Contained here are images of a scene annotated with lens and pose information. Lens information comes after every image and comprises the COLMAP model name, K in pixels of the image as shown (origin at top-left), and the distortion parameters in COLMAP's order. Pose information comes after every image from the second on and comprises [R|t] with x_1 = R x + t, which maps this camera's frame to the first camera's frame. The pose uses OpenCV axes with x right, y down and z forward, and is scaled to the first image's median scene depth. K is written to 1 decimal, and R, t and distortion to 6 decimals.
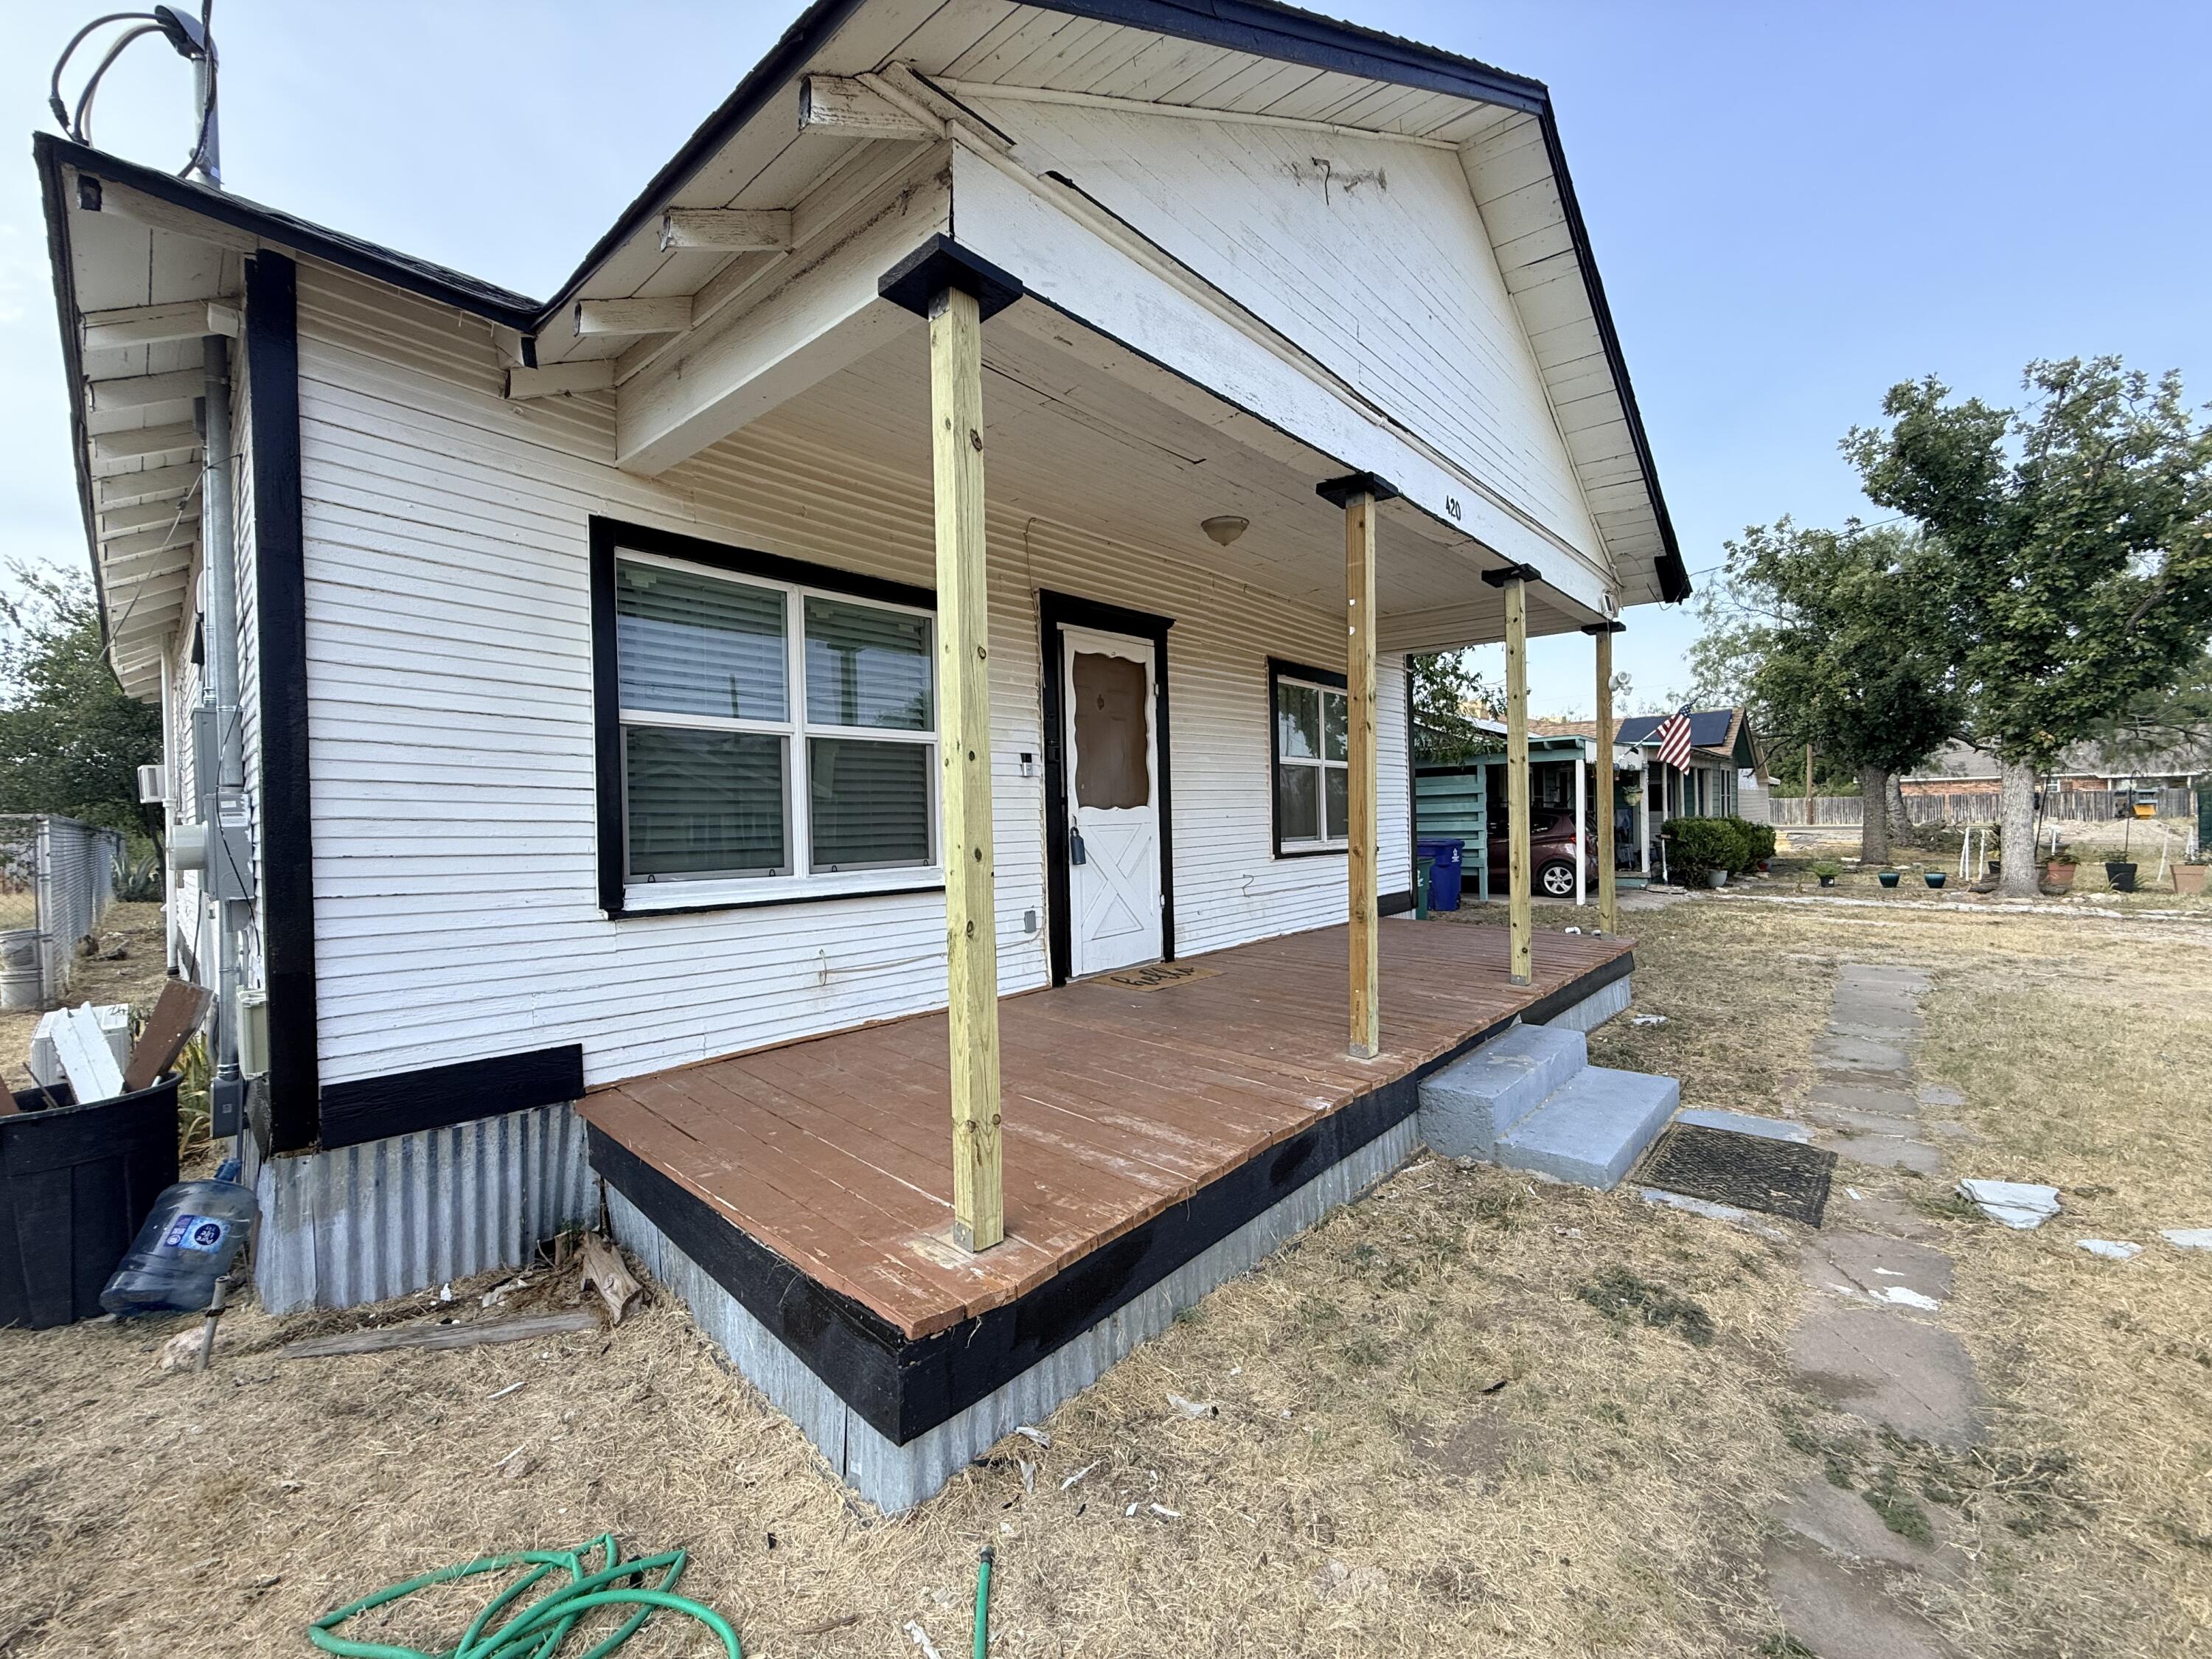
lens RADIAL K [[875.1, 0, 1103.9], [0, 875.1, 826.1], [0, 0, 1]] dist [-0.002993, 0.000575]
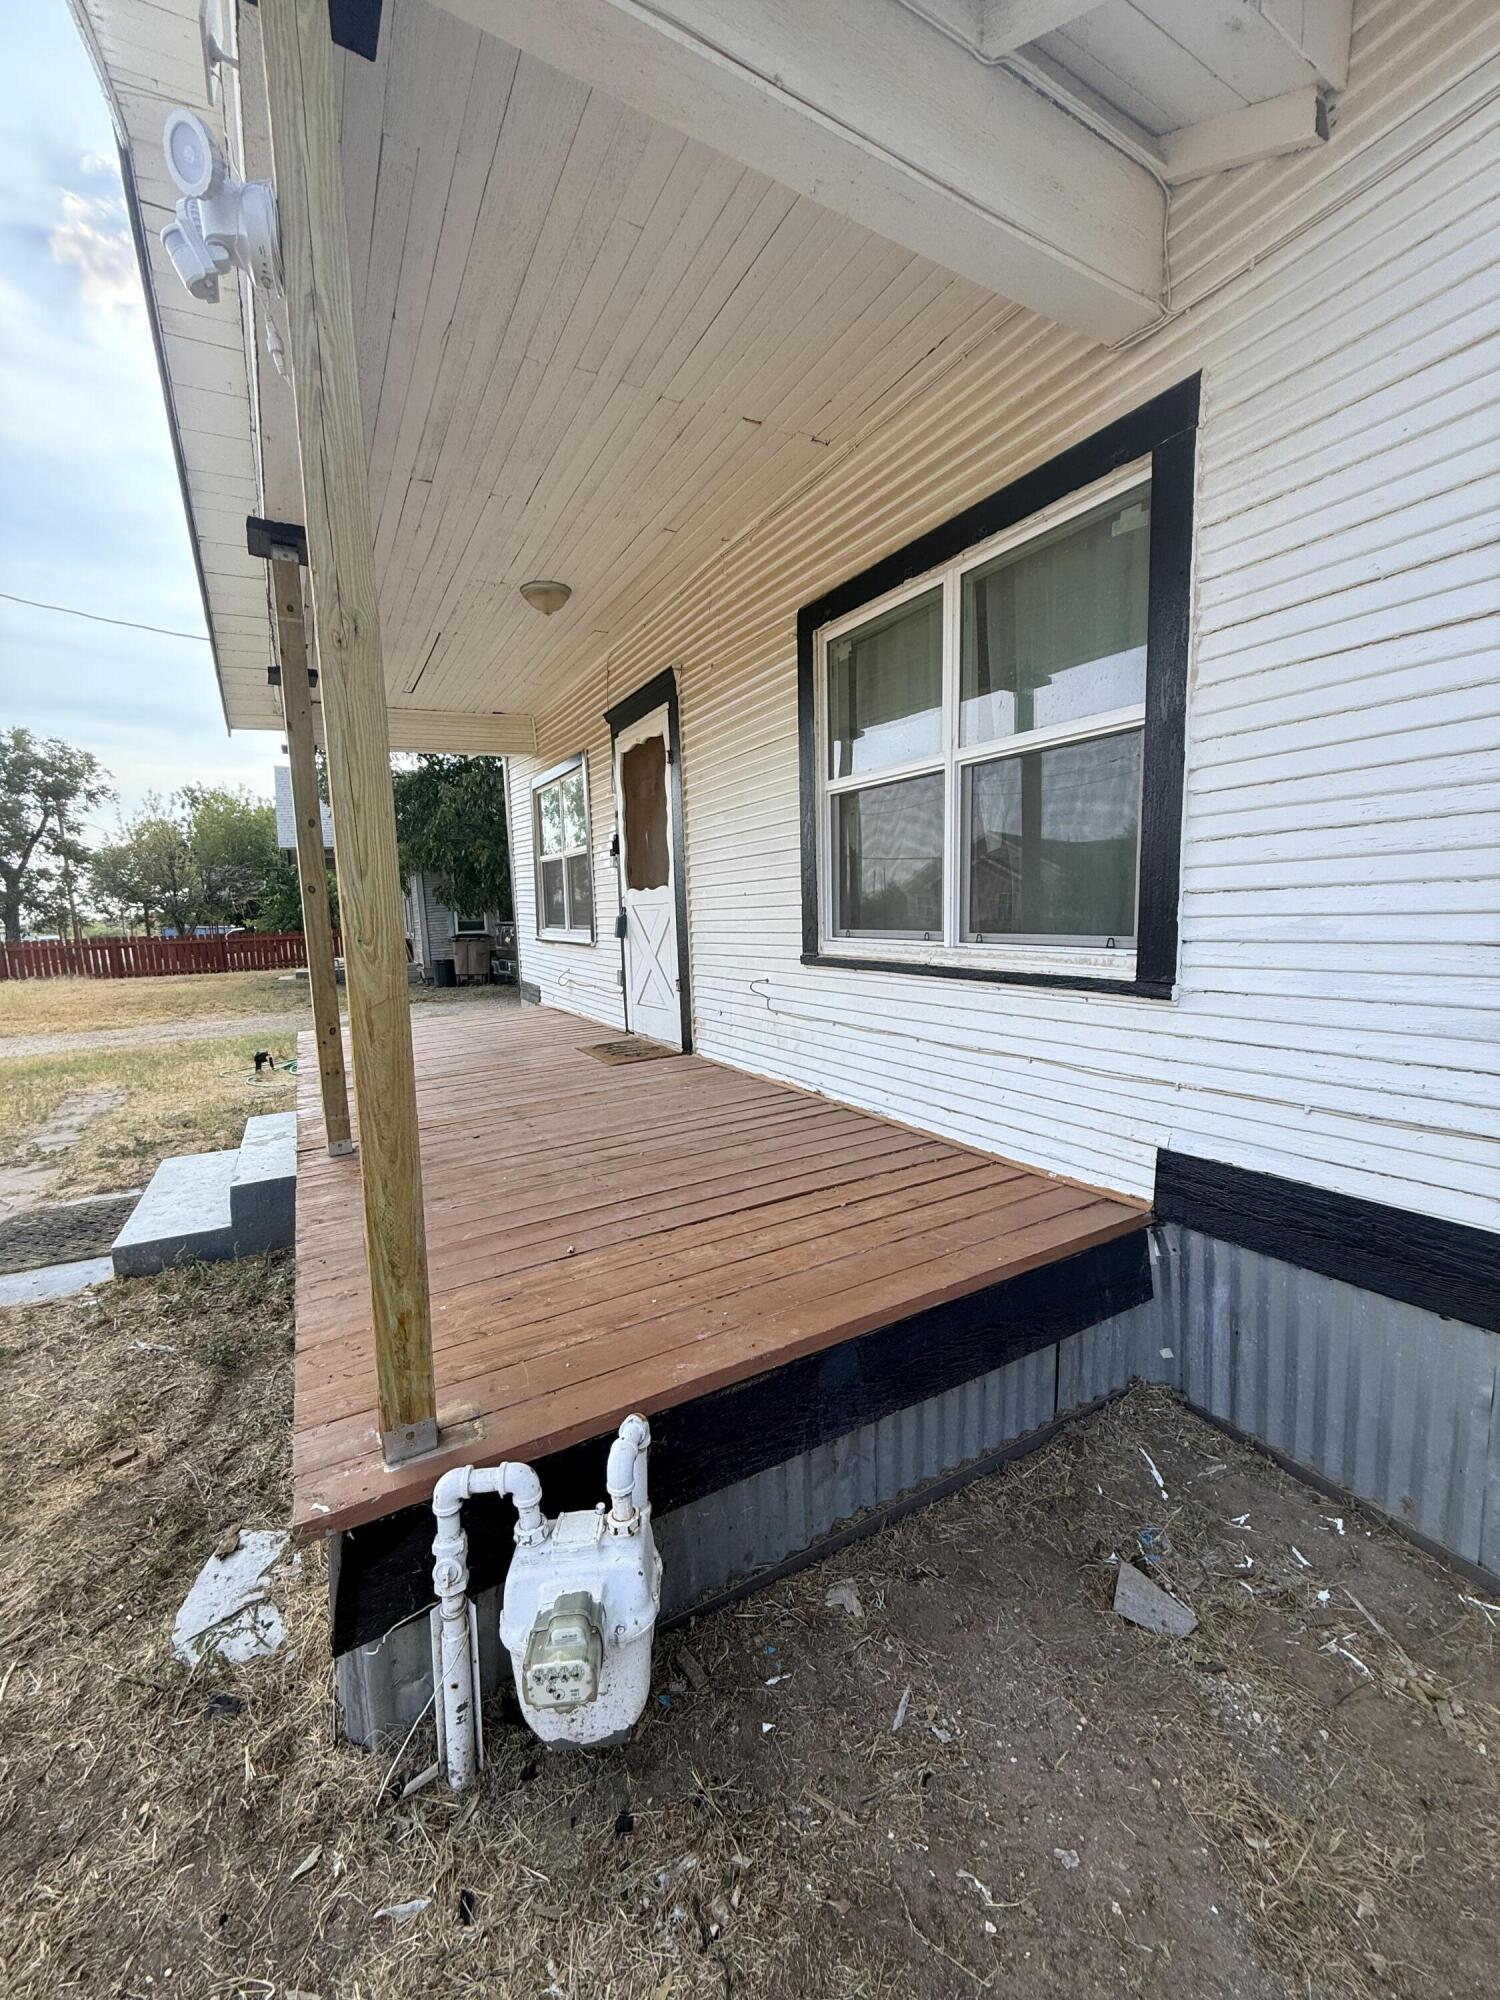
lens RADIAL K [[791.2, 0, 755.2], [0, 791.2, 1003.3], [0, 0, 1]] dist [-0.002993, 0.000575]
pose [[-0.279148, 0.146339, -0.949032, 0.998687], [0.026495, 0.989117, 0.144727, -0.020814], [0.959883, 0.015256, -0.279987, 1.536831]]
